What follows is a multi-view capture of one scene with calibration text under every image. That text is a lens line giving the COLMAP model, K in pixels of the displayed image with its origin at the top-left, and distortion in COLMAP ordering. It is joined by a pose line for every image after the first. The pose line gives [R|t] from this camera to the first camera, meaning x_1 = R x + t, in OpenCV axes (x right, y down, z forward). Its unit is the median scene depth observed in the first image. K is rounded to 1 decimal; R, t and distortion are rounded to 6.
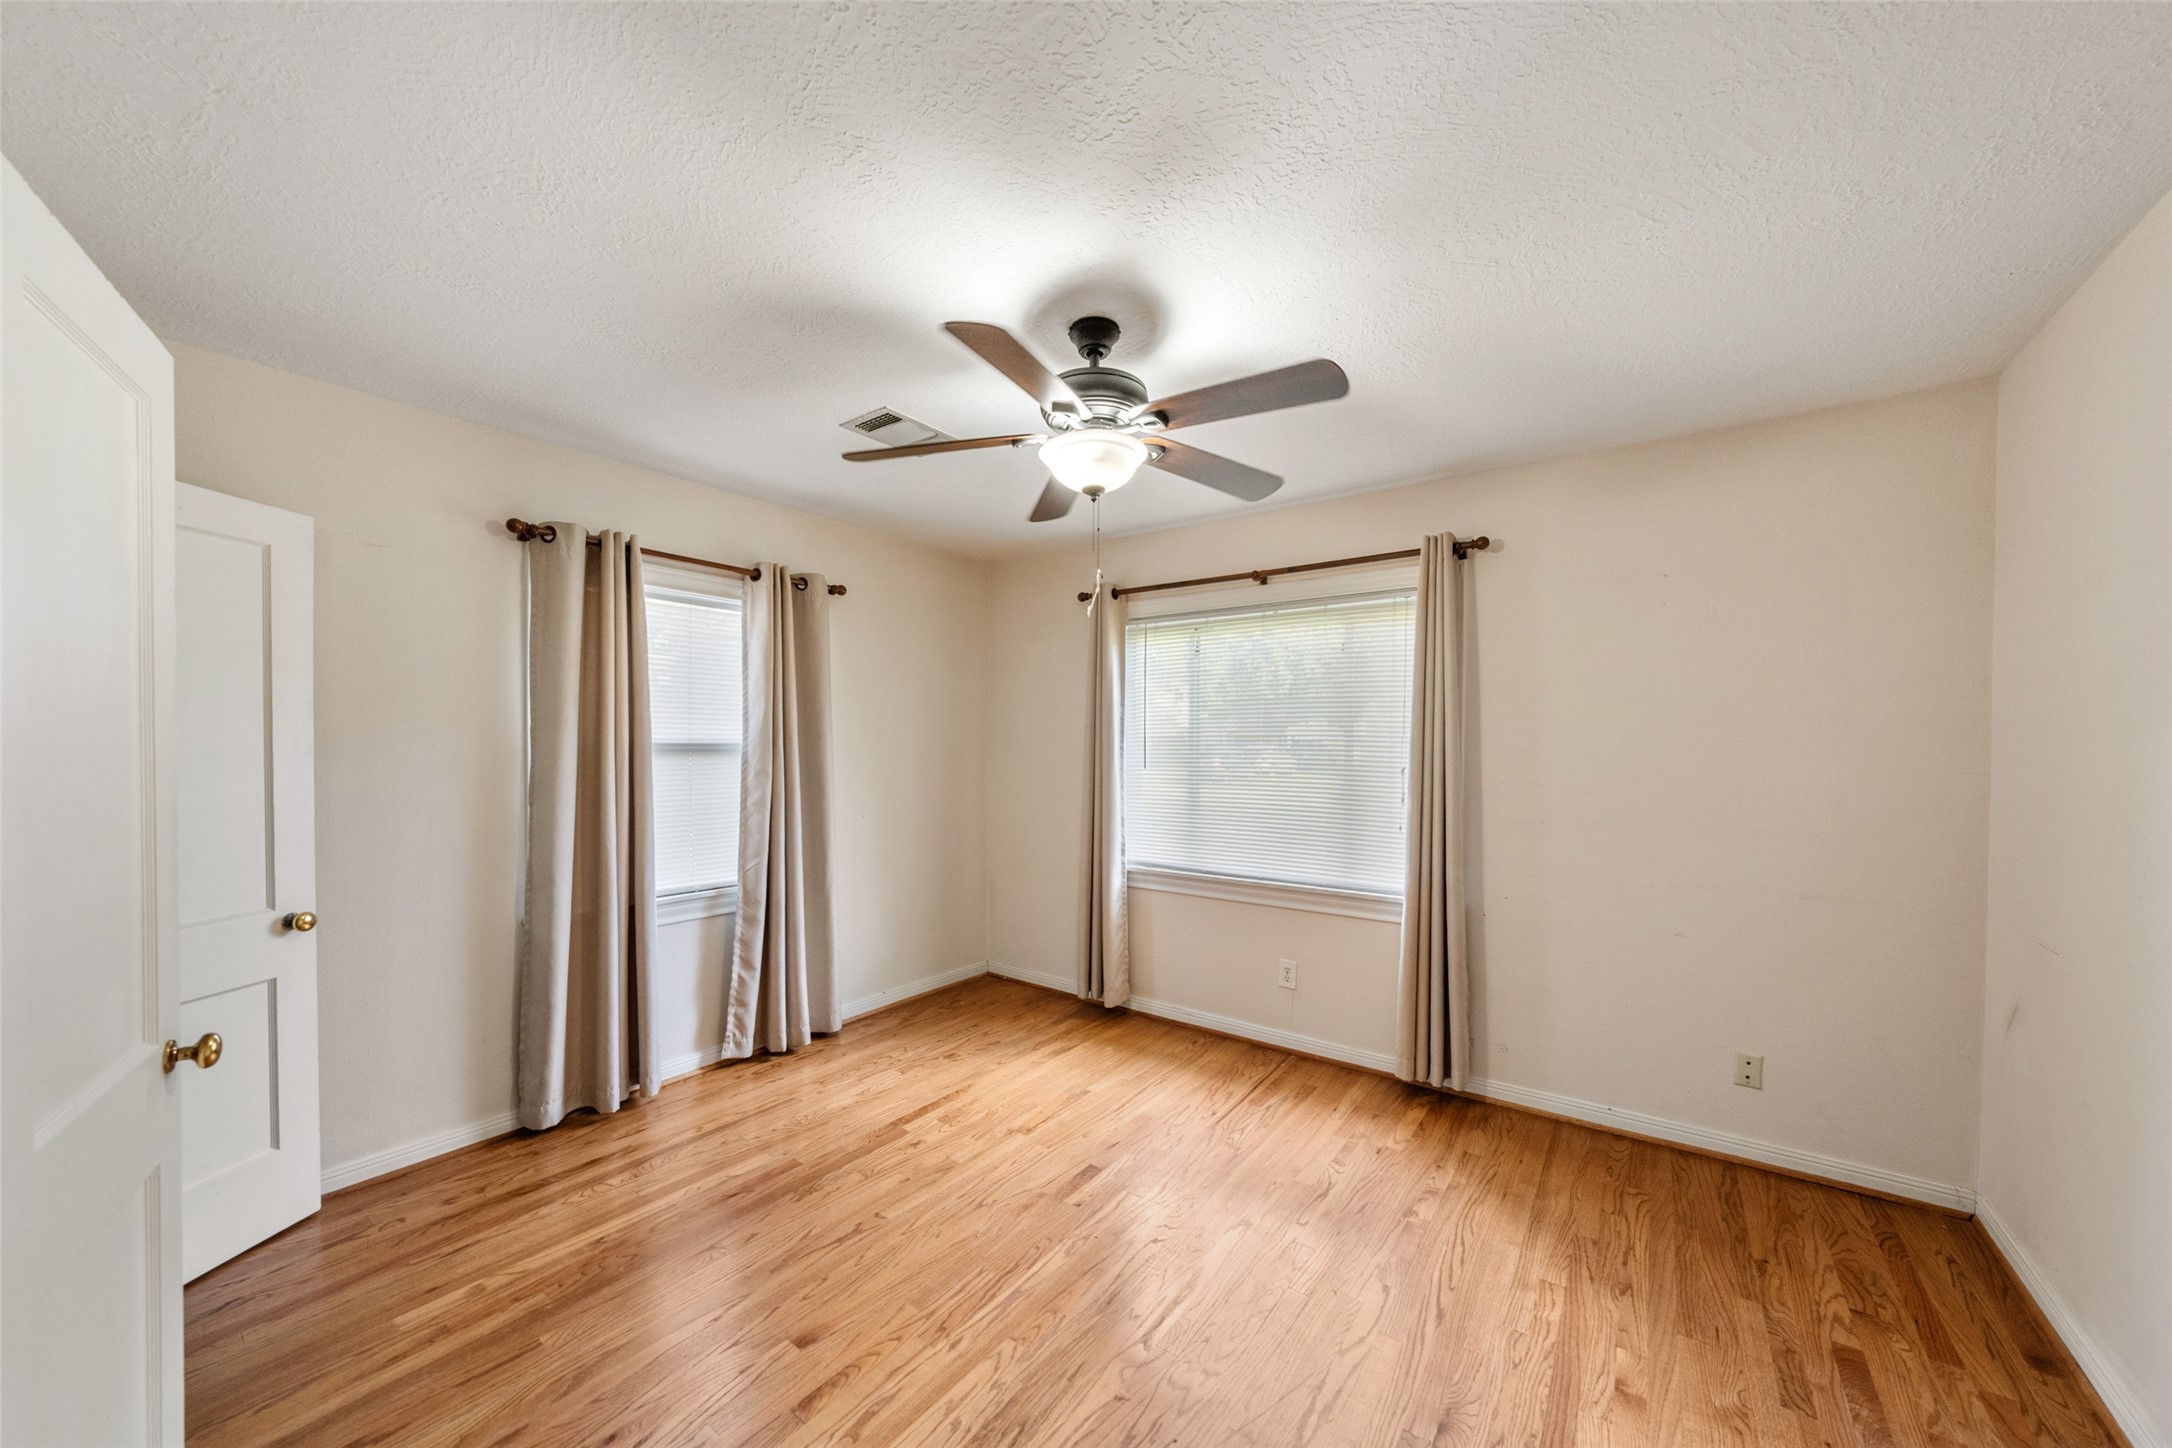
lens RADIAL K [[760.5, 0, 1085.2], [0, 760.5, 791.1], [0, 0, 1]] dist [-0.001525, -0.000104]
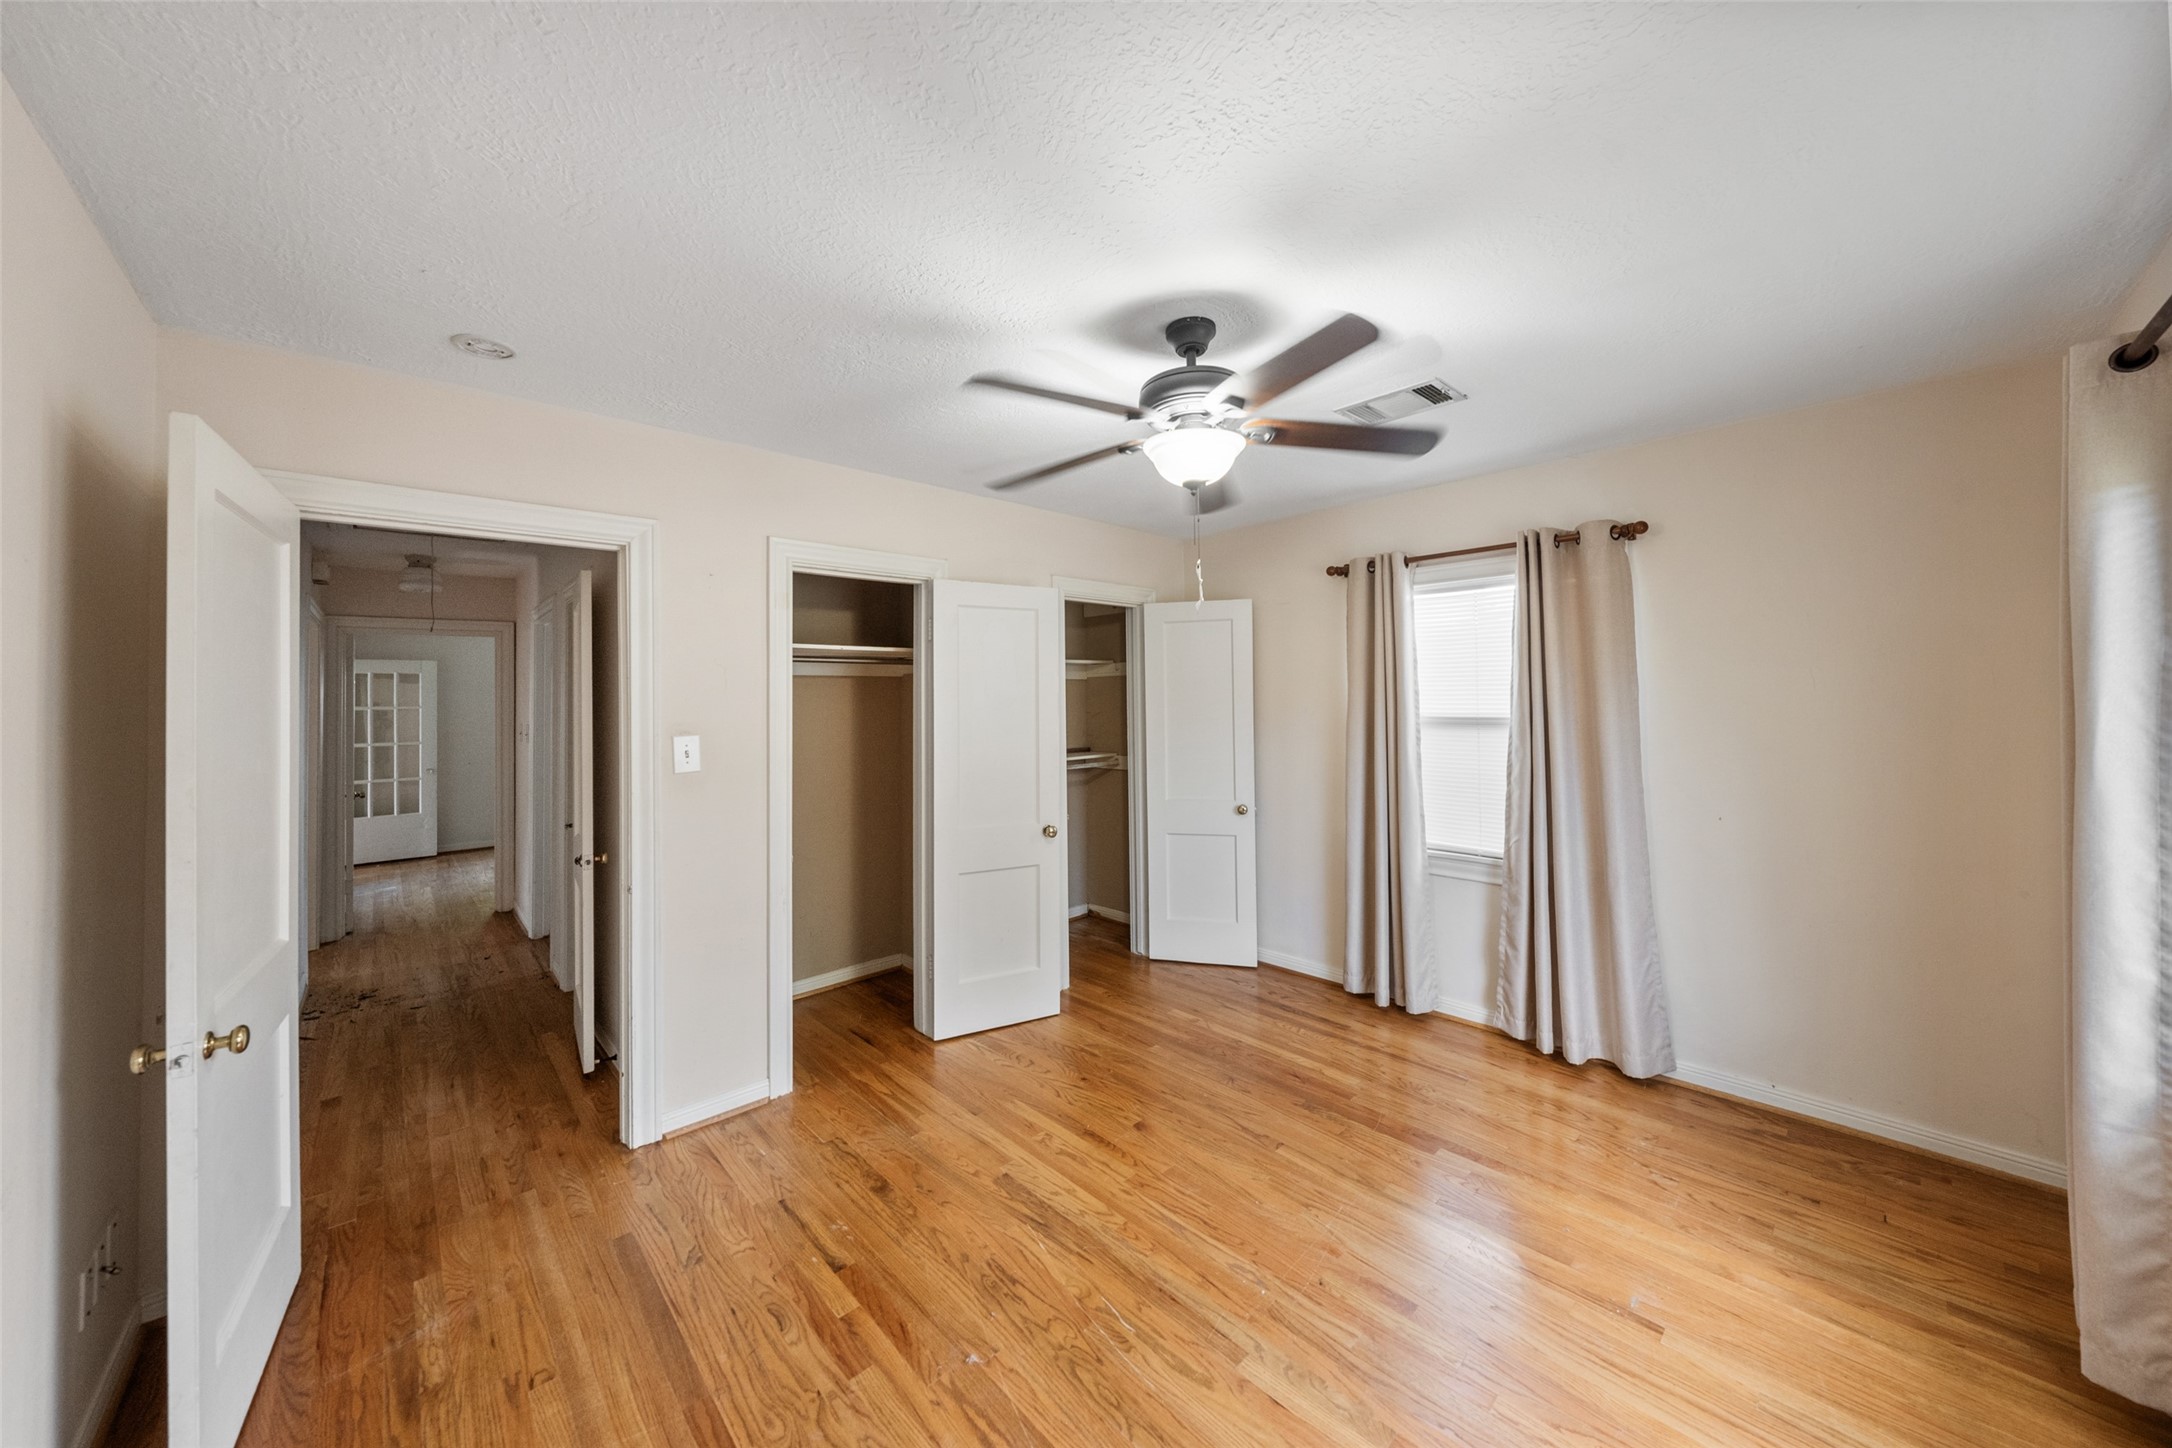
lens RADIAL K [[744.2, 0, 1085.4], [0, 744.2, 713.7], [0, 0, 1]] dist [-0.002525, -0.000071]
pose [[-0.171788, 0.014164, -0.985032, 0.734817], [-0.047882, 0.998595, 0.022709, -0.076719], [0.983970, 0.051066, -0.170868, 0.754400]]
